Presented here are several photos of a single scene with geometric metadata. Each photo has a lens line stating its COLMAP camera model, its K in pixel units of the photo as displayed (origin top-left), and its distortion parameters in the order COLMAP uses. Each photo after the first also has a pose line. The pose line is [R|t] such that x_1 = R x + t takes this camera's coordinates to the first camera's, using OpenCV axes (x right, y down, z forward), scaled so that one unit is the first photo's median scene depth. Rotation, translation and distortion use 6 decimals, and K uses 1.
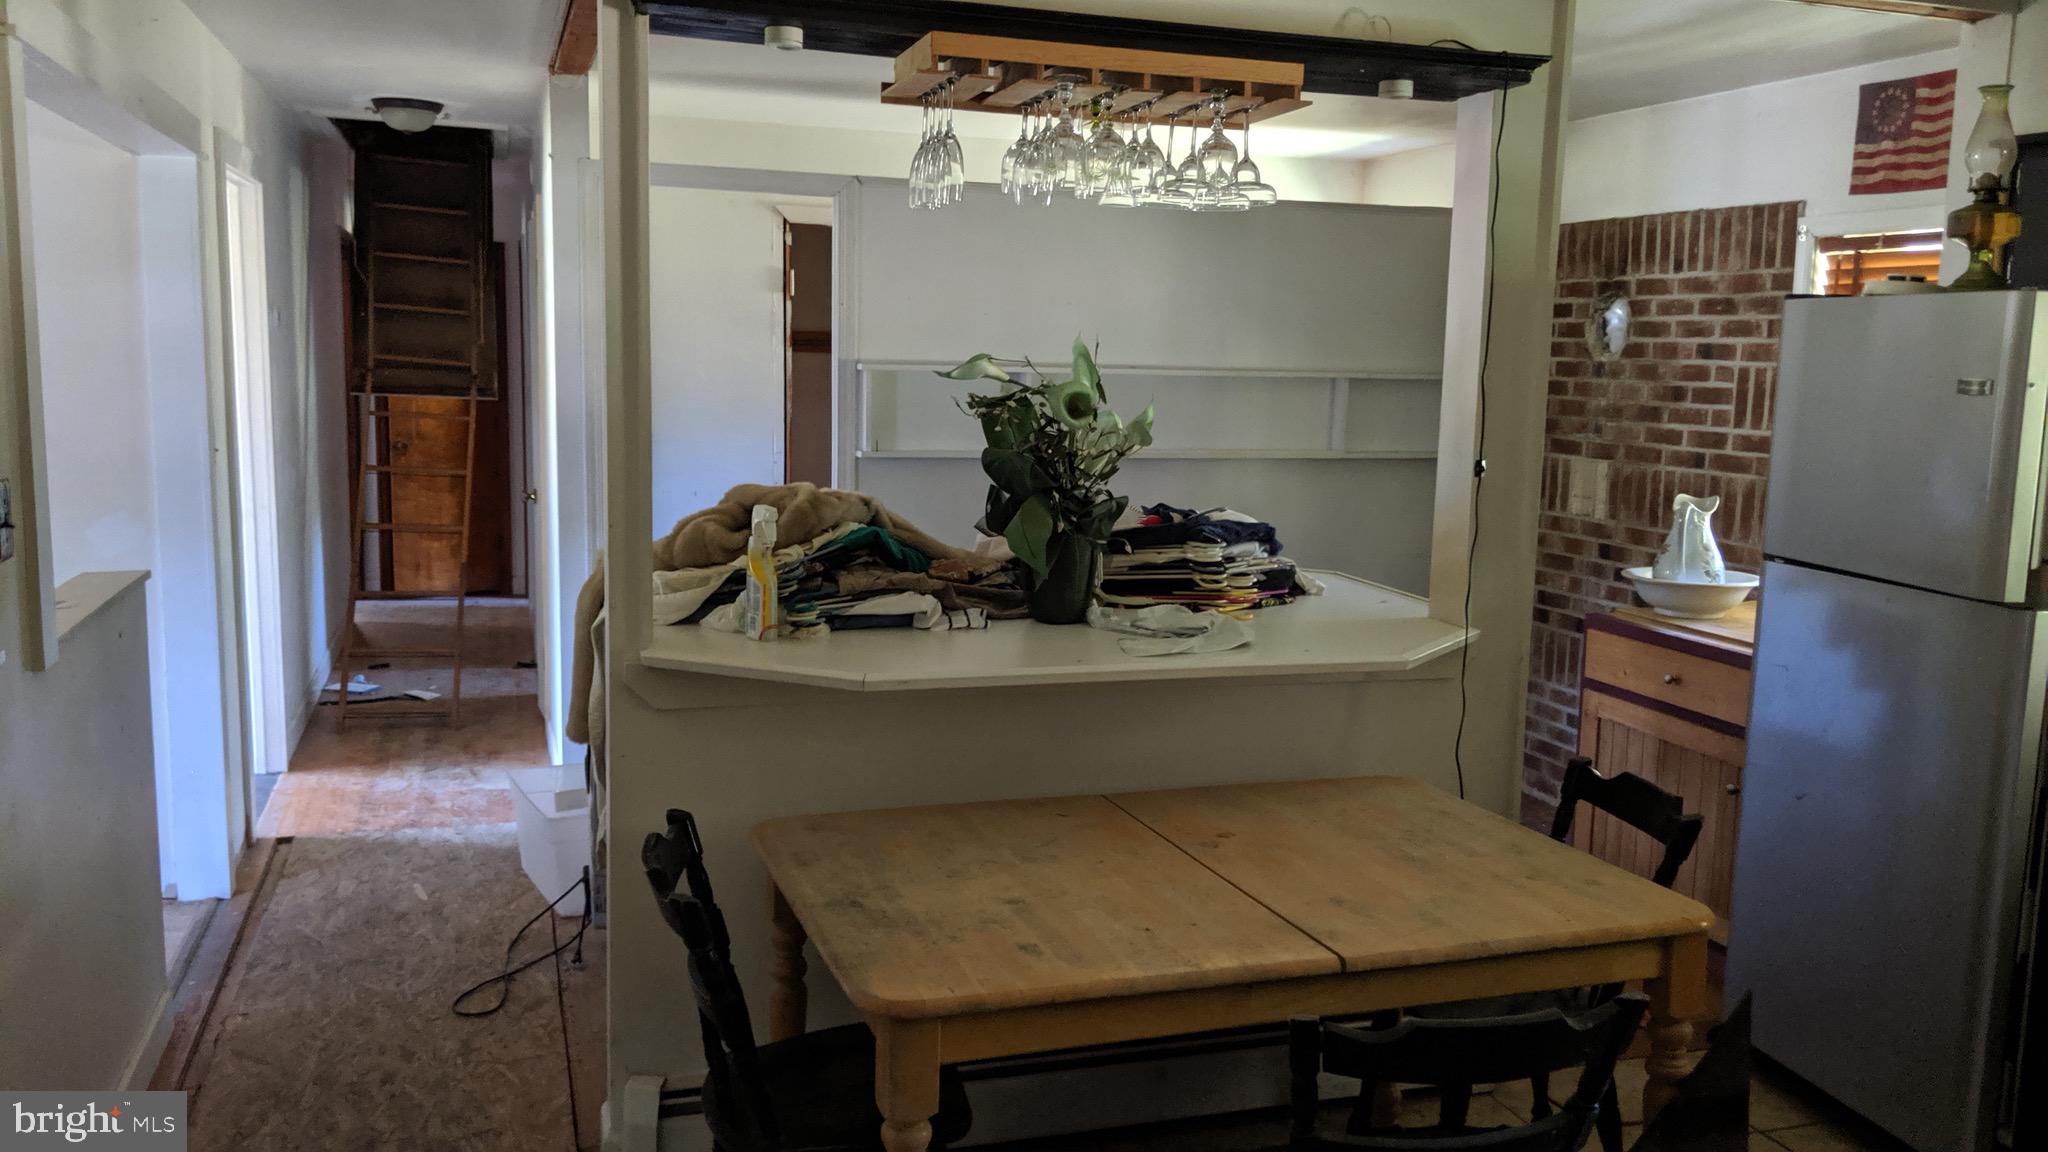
lens RADIAL K [[1633.5, 0, 1024.0], [0, 1633.5, 576.0], [0, 0, 1]] dist [0.088993, -0.162702]
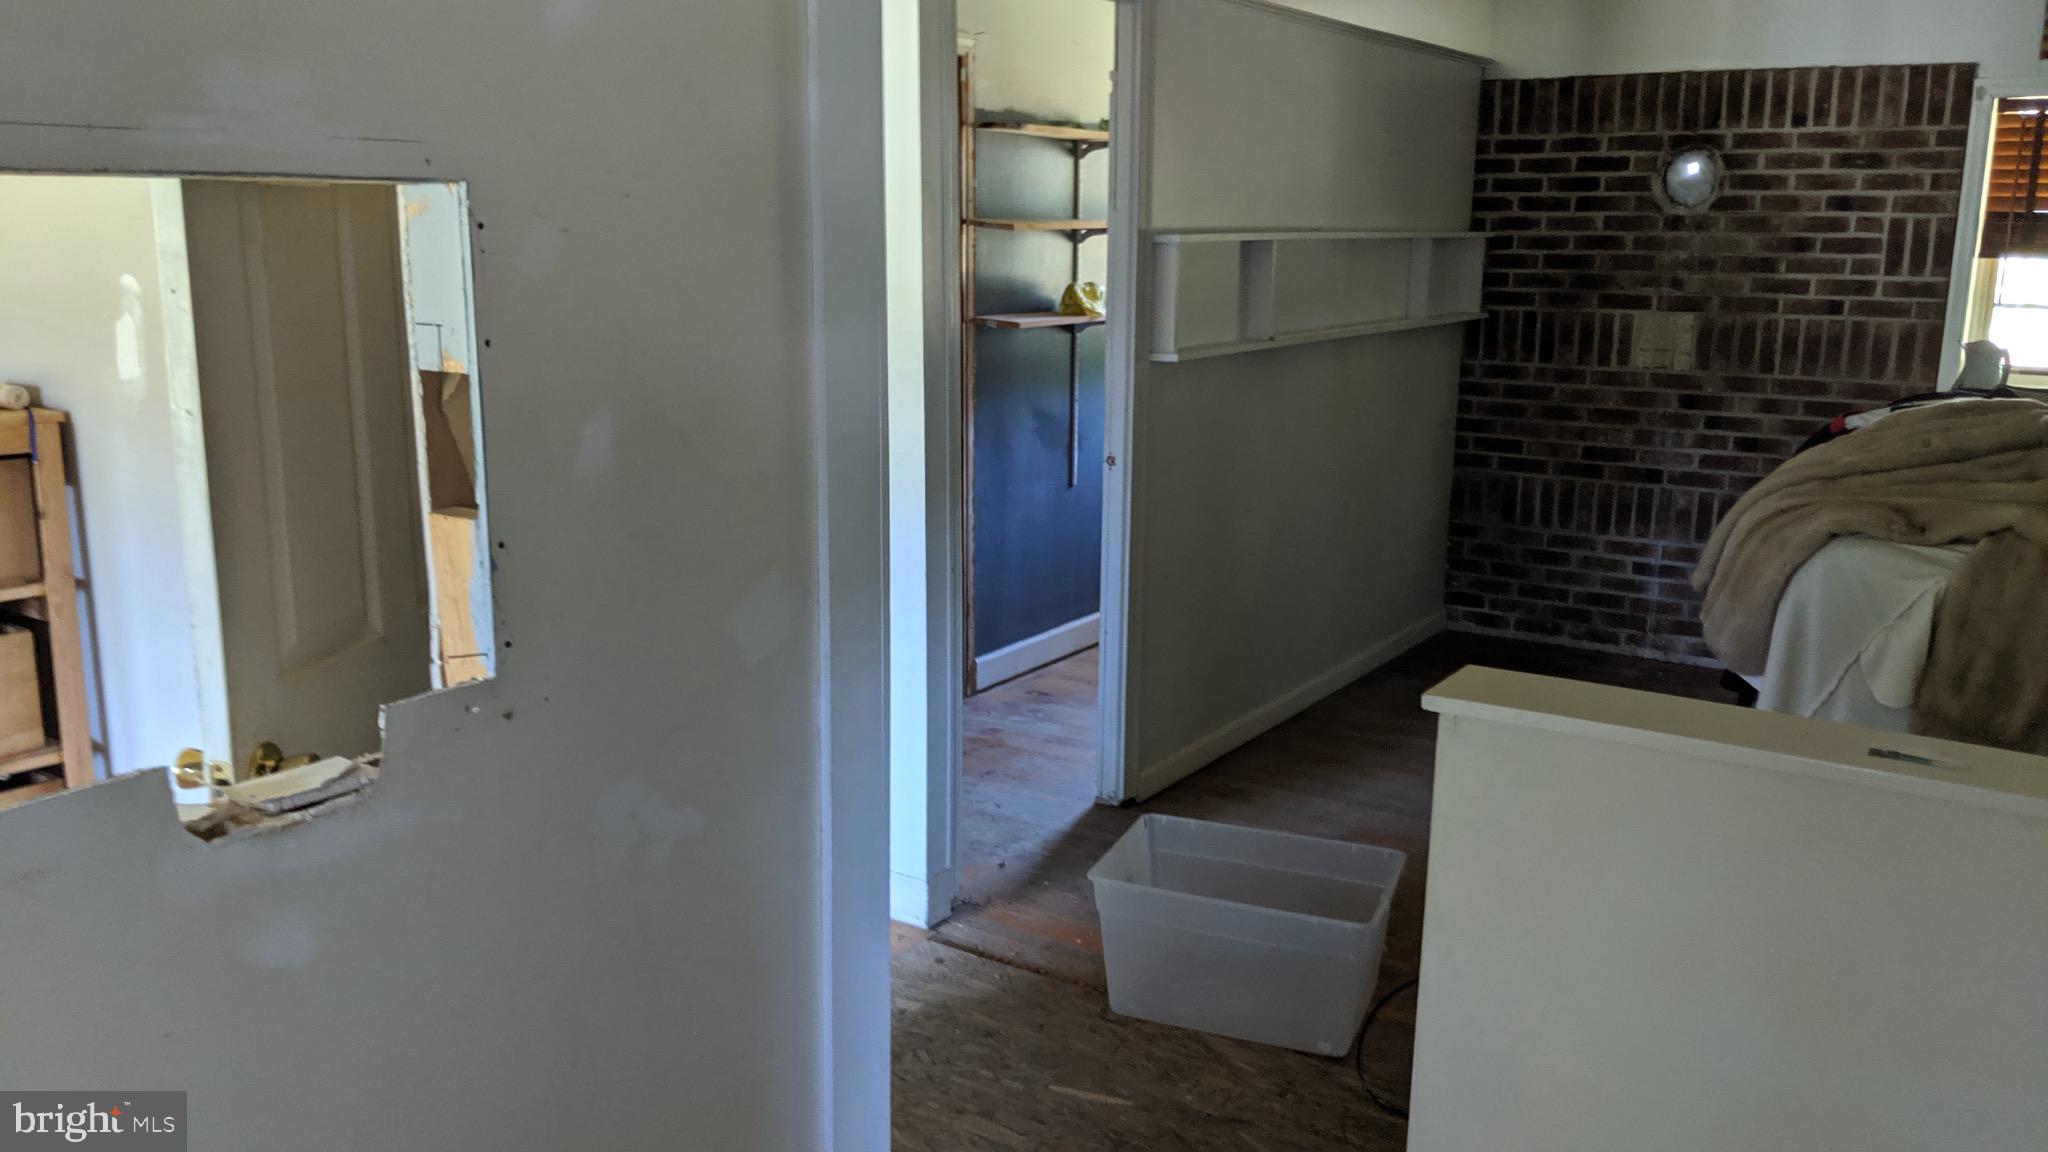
lens RADIAL K [[1633.5, 0, 1024.0], [0, 1633.5, 576.0], [0, 0, 1]] dist [0.088993, -0.162702]
pose [[0.782624, -0.149127, 0.604368, -0.653615], [0.097788, 0.988279, 0.117226, -0.073185], [-0.614765, -0.032643, 0.788034, 0.464602]]
